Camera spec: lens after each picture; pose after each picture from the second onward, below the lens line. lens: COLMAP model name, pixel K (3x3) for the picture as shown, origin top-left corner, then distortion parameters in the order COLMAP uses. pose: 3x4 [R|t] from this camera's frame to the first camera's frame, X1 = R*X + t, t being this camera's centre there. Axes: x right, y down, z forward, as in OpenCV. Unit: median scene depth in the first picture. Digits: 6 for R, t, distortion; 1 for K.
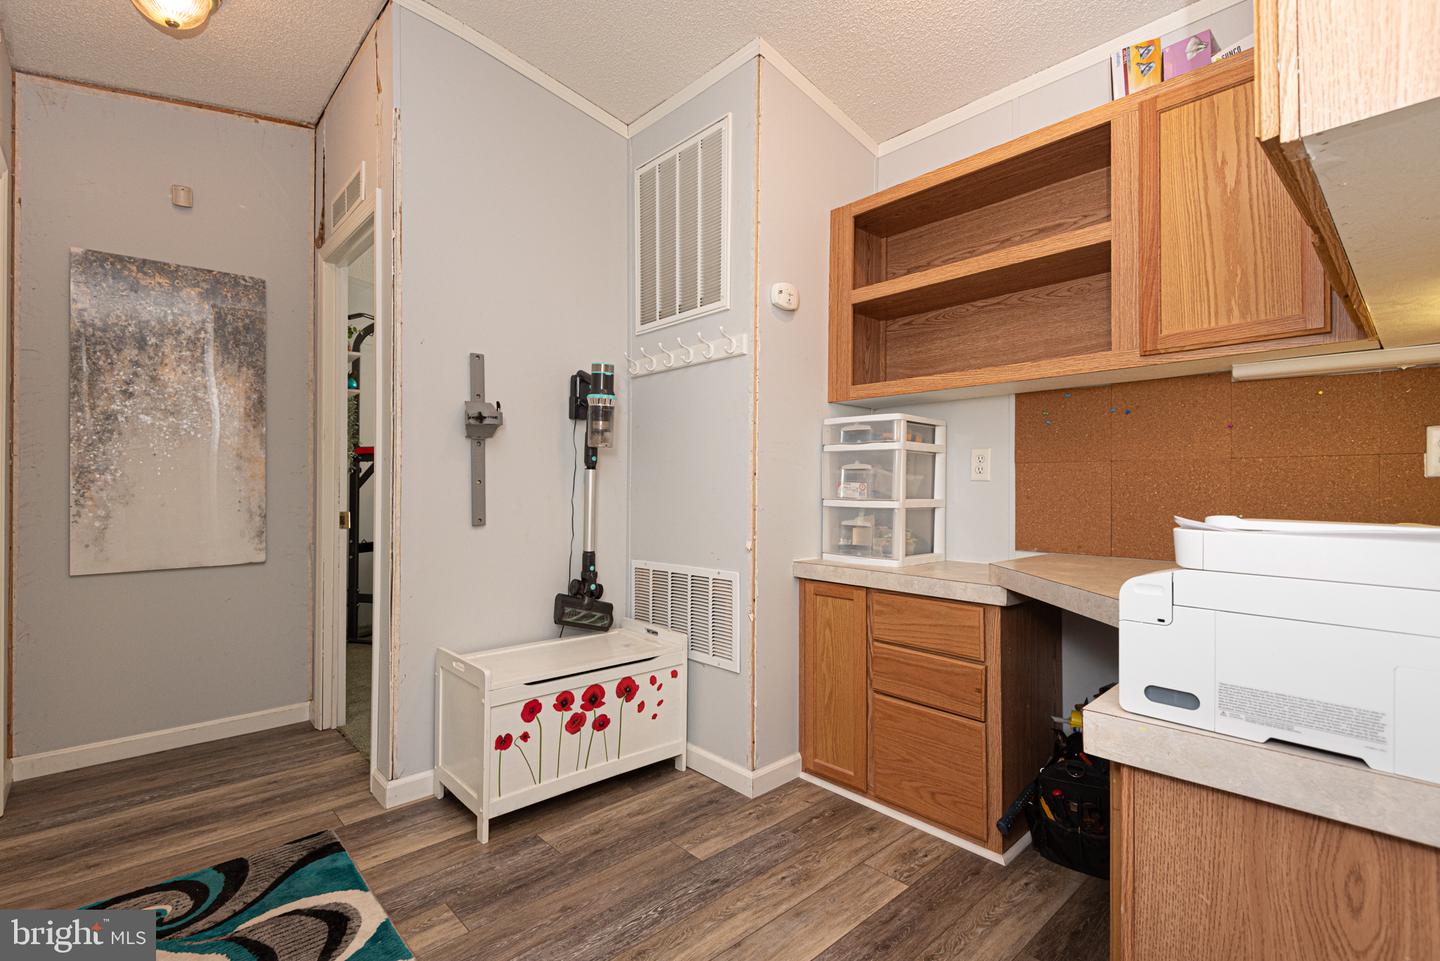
lens RADIAL K [[668.1, 0, 710.2], [0, 668.1, 482.2], [0, 0, 1]] dist [-0.000210, -0.001226]
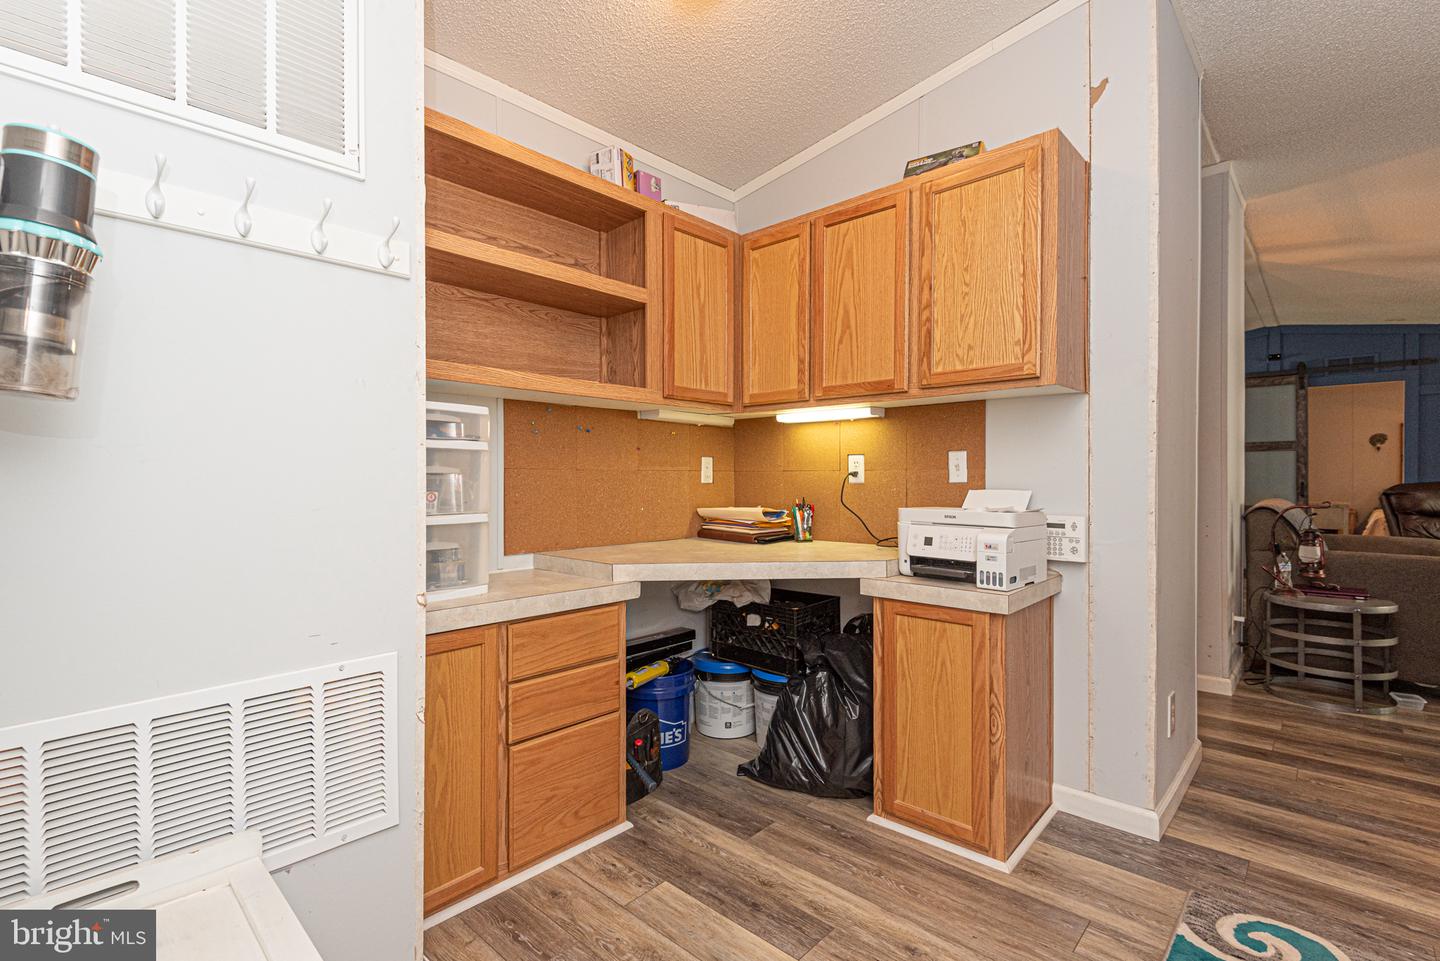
lens RADIAL K [[668.1, 0, 710.2], [0, 668.1, 482.2], [0, 0, 1]] dist [-0.000210, -0.001226]
pose [[-0.100957, -0.006813, 0.994867, -0.628412], [-0.008248, 0.999948, 0.006010, -0.018715], [-0.994857, -0.007599, -0.101008, 0.885243]]
